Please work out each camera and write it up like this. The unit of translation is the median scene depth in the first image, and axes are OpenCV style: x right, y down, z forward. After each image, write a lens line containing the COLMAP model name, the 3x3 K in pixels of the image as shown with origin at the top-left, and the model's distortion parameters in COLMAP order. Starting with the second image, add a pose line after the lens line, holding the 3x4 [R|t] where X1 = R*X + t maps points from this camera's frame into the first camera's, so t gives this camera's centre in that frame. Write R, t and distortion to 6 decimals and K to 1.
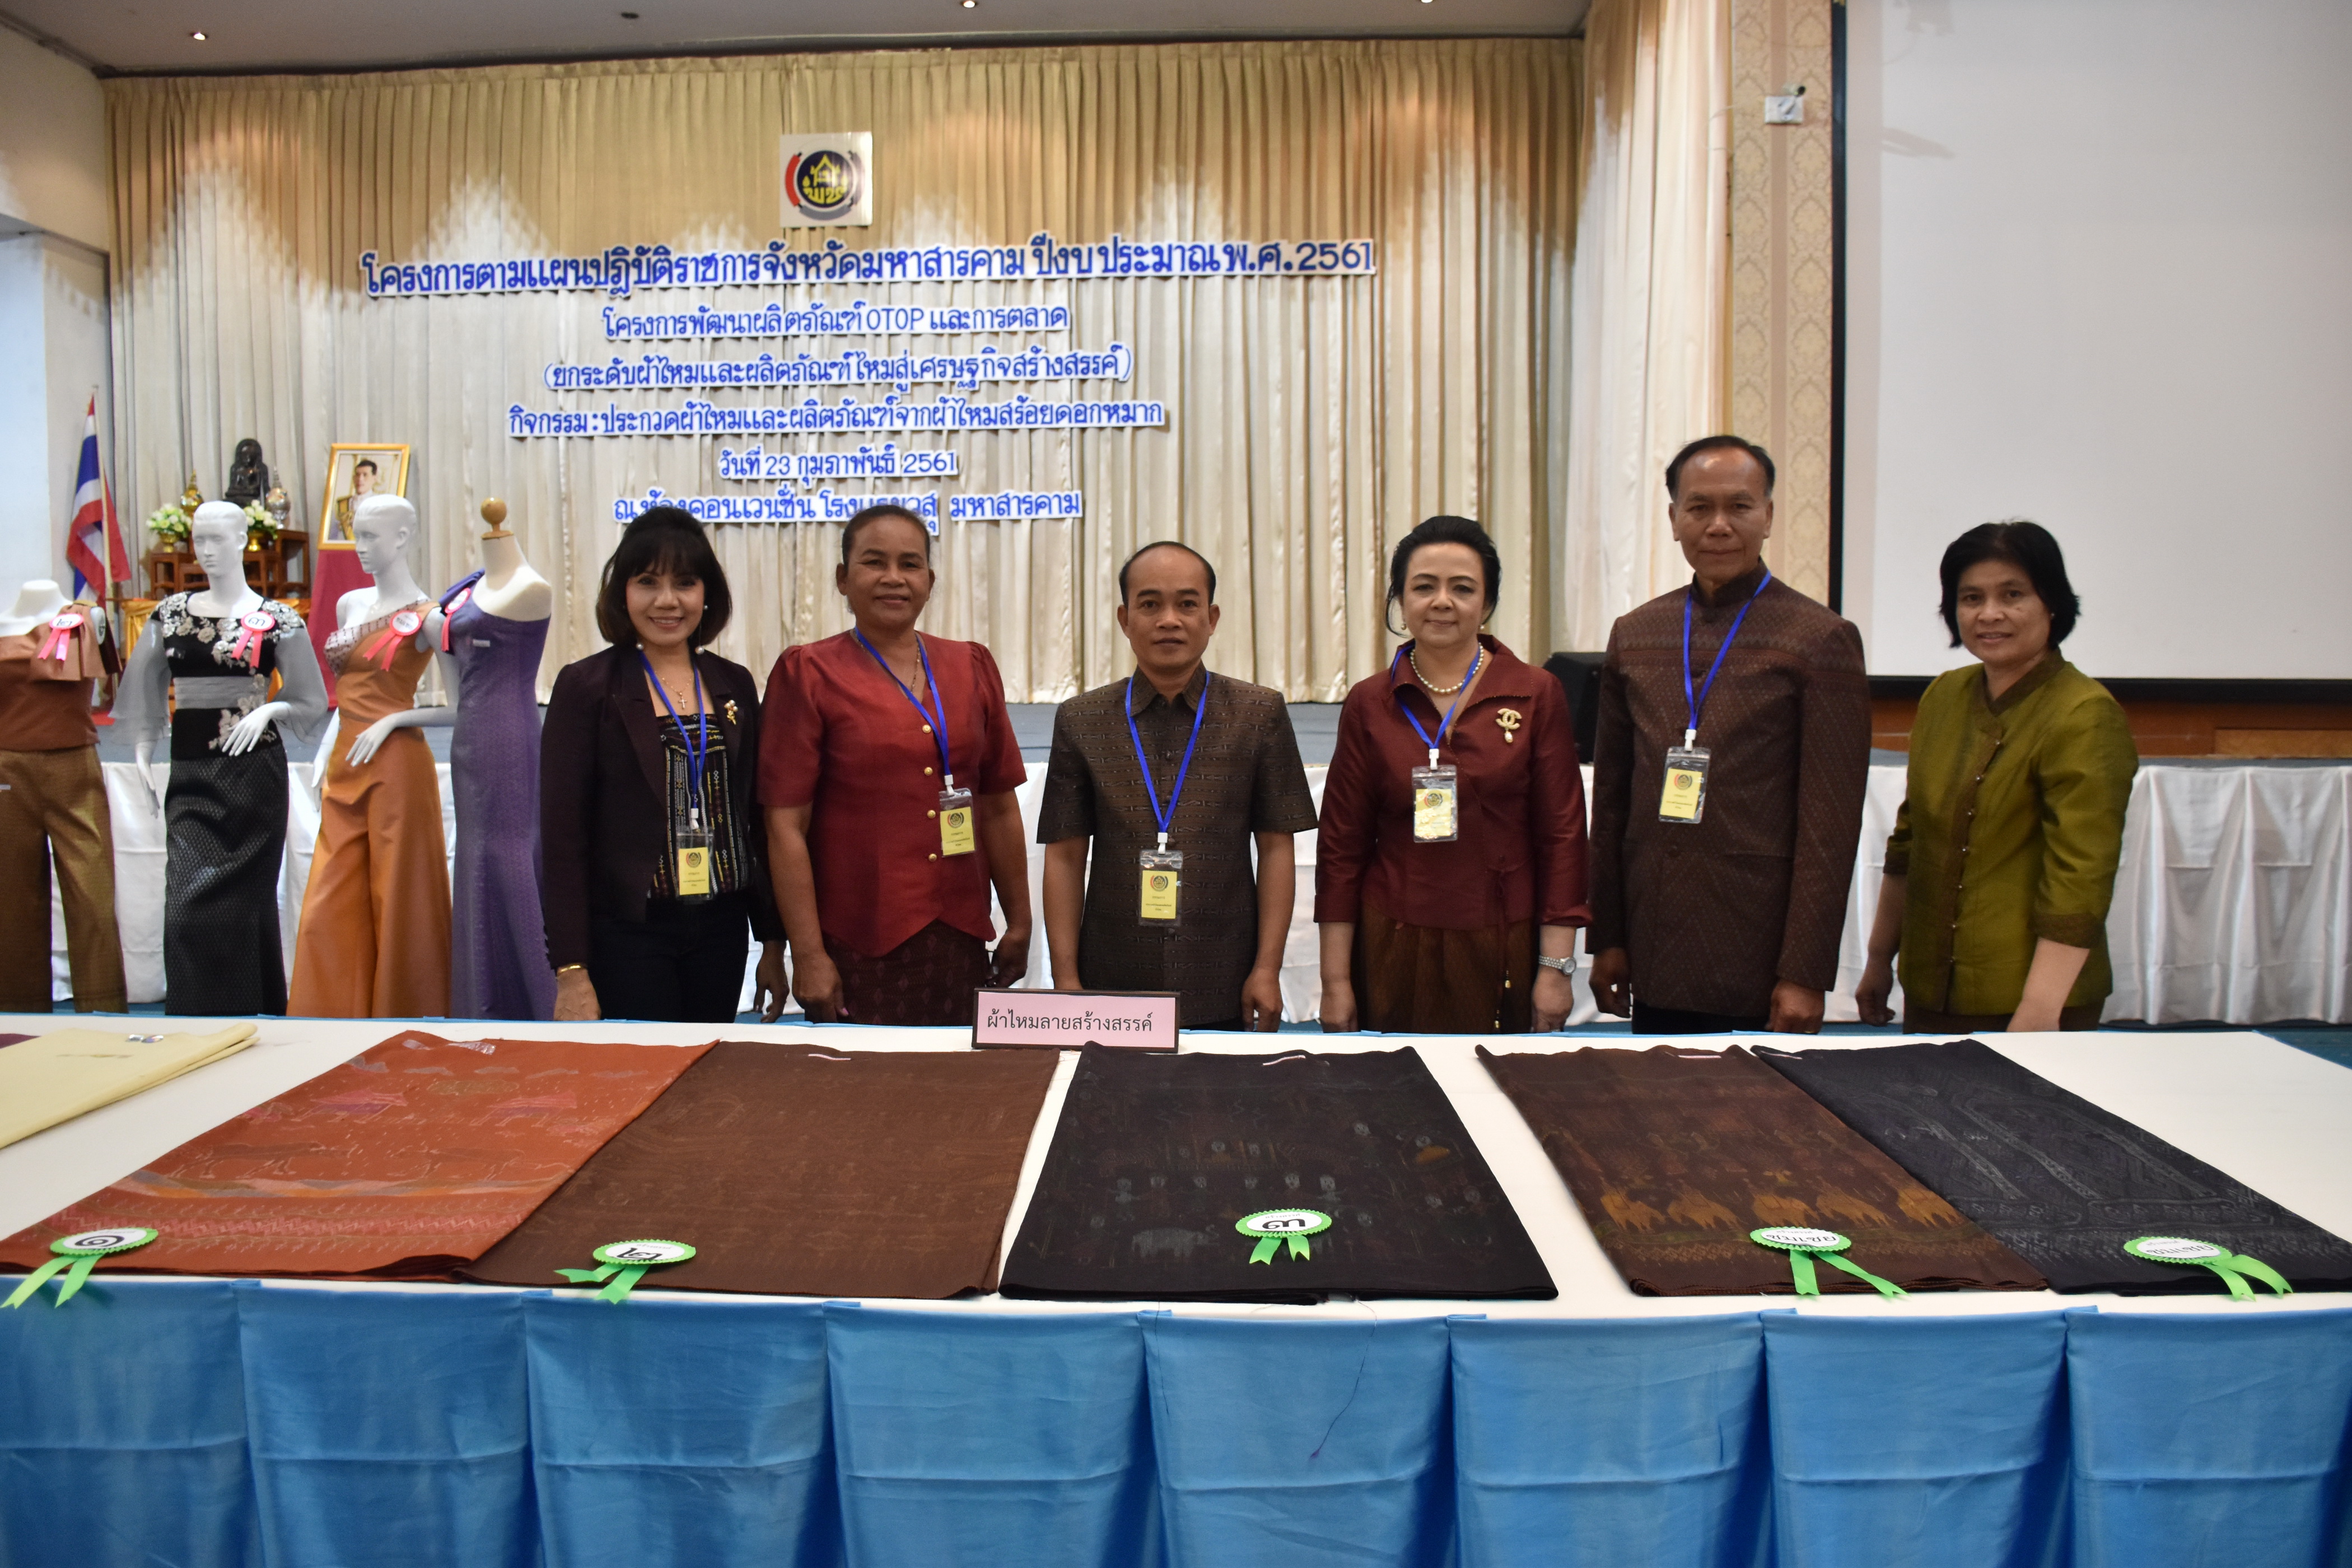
lens RADIAL K [[1888.0, 0, 1189.8], [0, 1888.0, 800.7], [0, 0, 1]] dist [-0.161577, 0.113650]
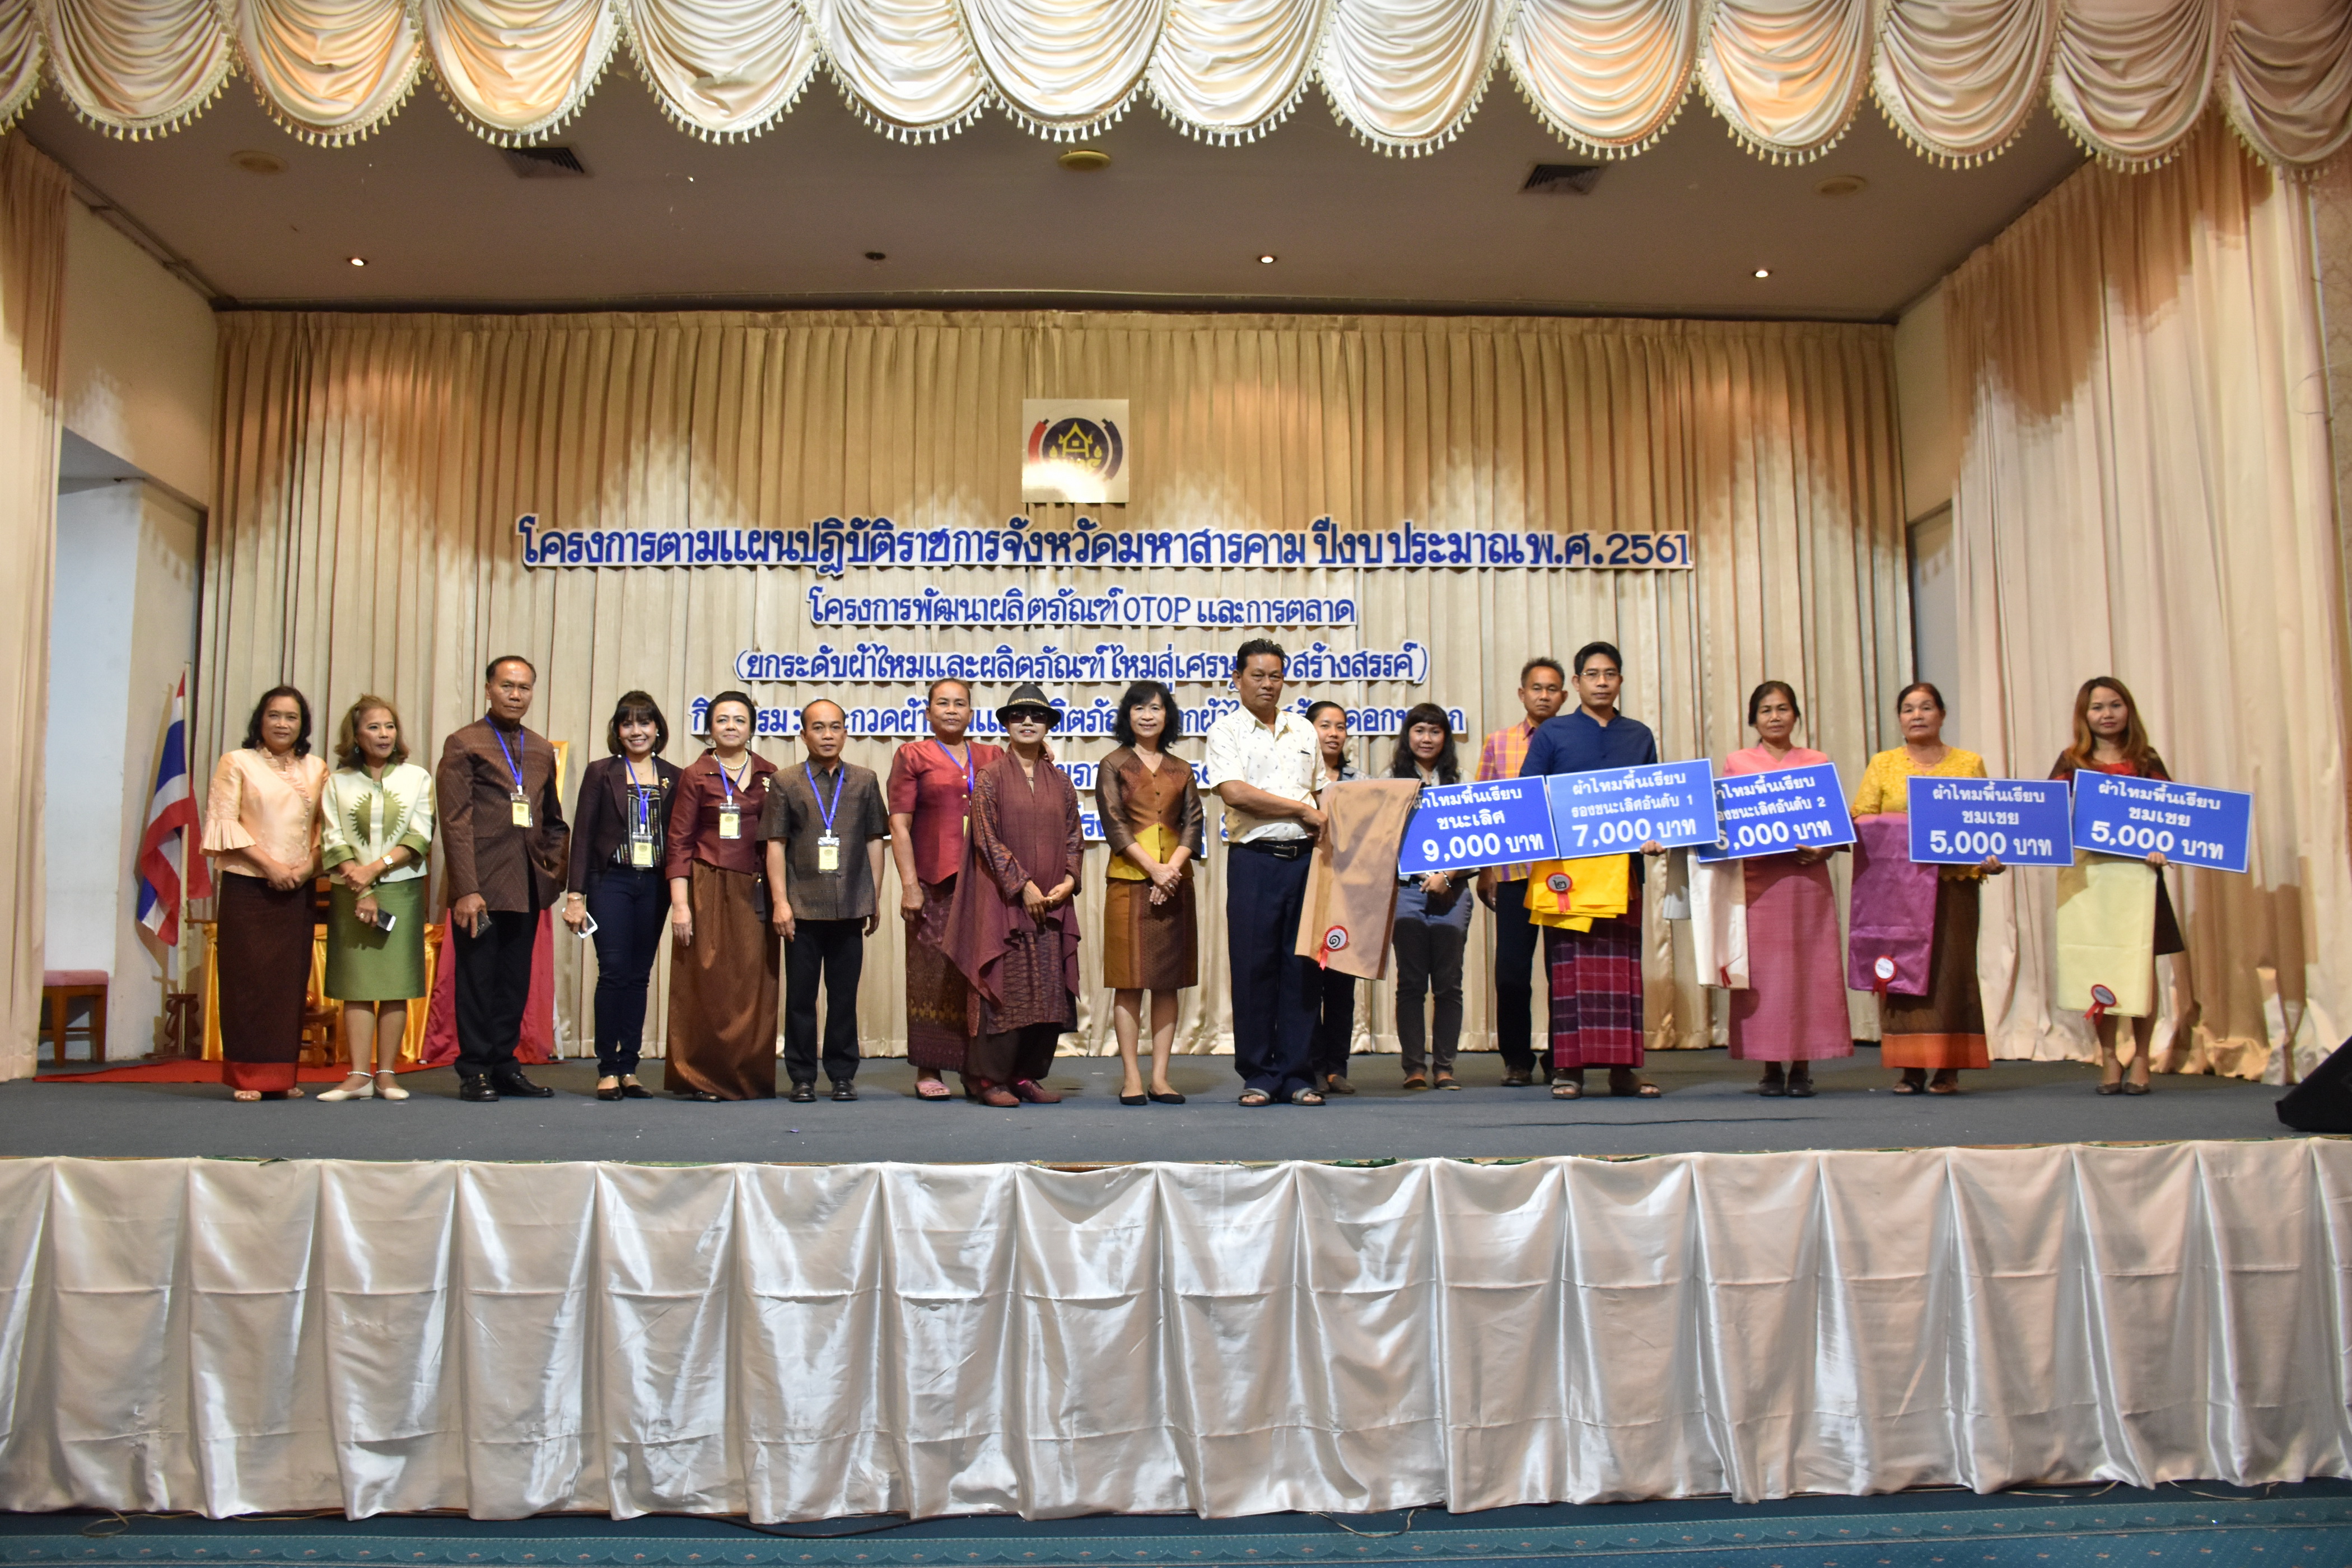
lens RADIAL K [[1850.0, 0, 1172.8], [0, 1850.0, 780.1], [0, 0, 1]] dist [-0.153755, 0.107375]
pose [[0.996478, 0.004397, 0.083737, -0.222713], [0.010841, 0.983489, -0.180643, -0.024223], [-0.083149, 0.180914, 0.979978, 0.168126]]
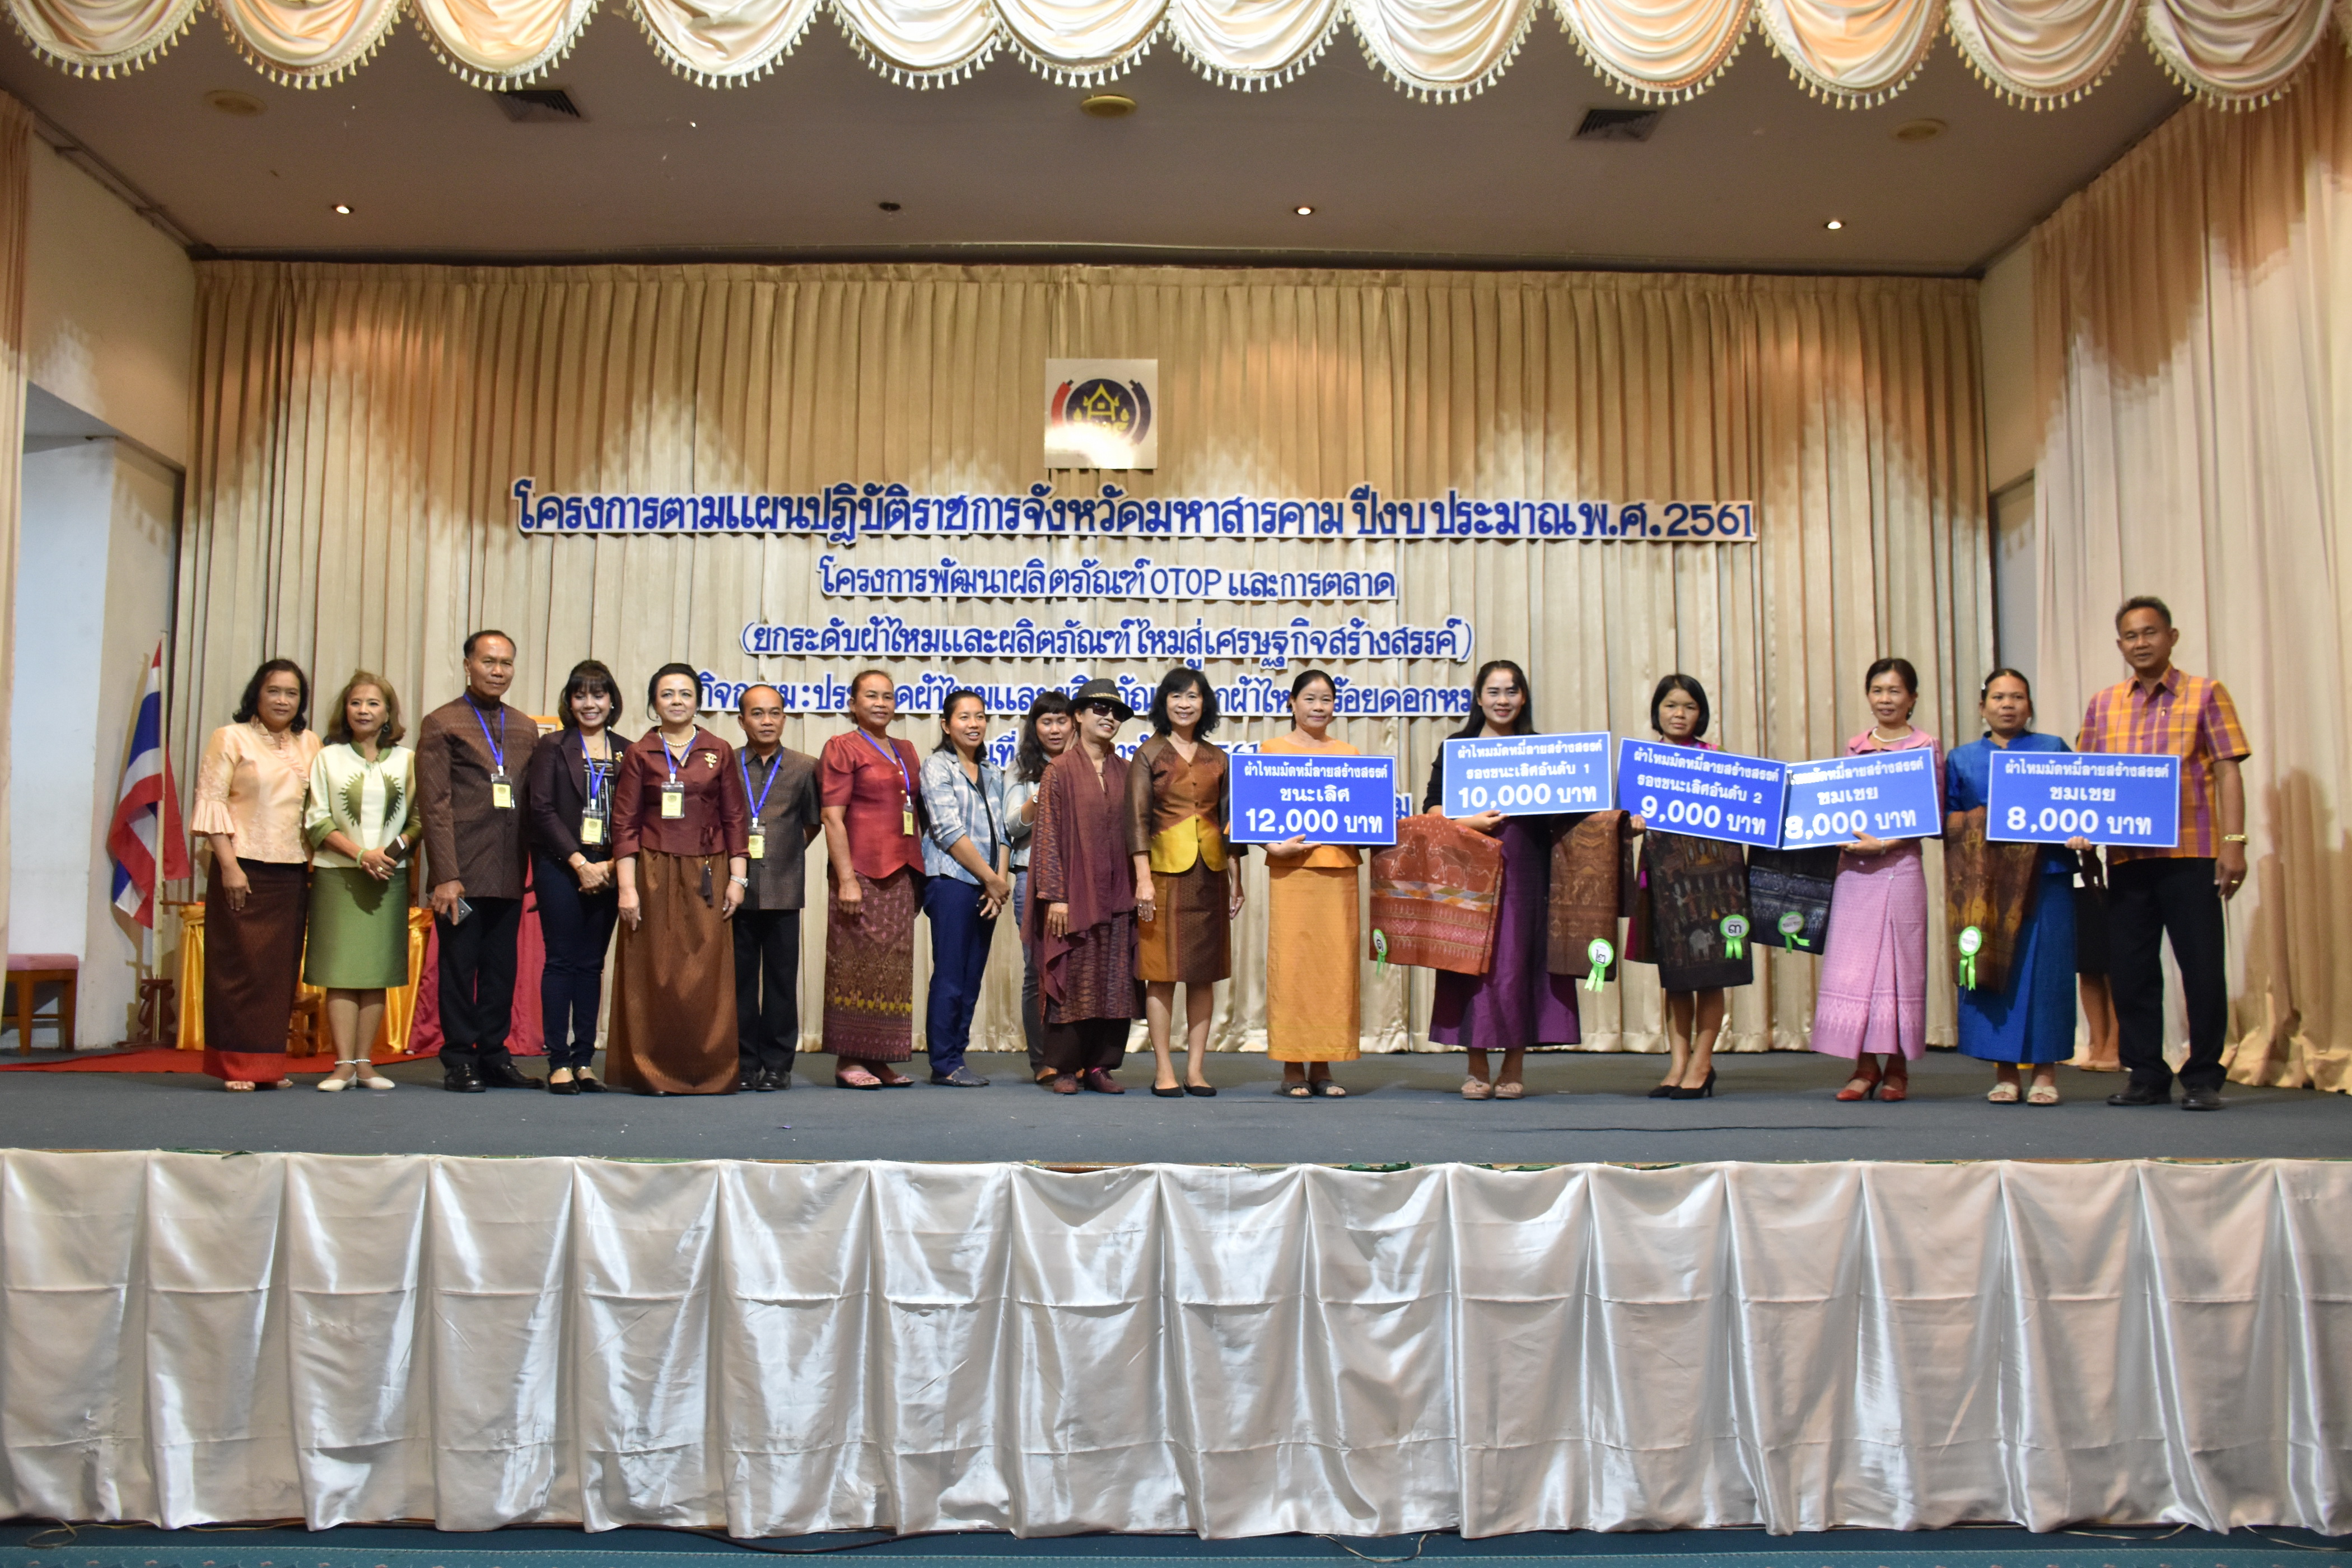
lens RADIAL K [[1959.8, 0, 1168.8], [0, 1959.8, 783.5], [0, 0, 1]] dist [-0.132808, 0.128588]
pose [[0.998252, 0.011071, 0.058058, -0.215003], [-0.001067, 0.985514, -0.169589, -0.023813], [-0.059094, 0.169231, 0.983803, 0.163862]]
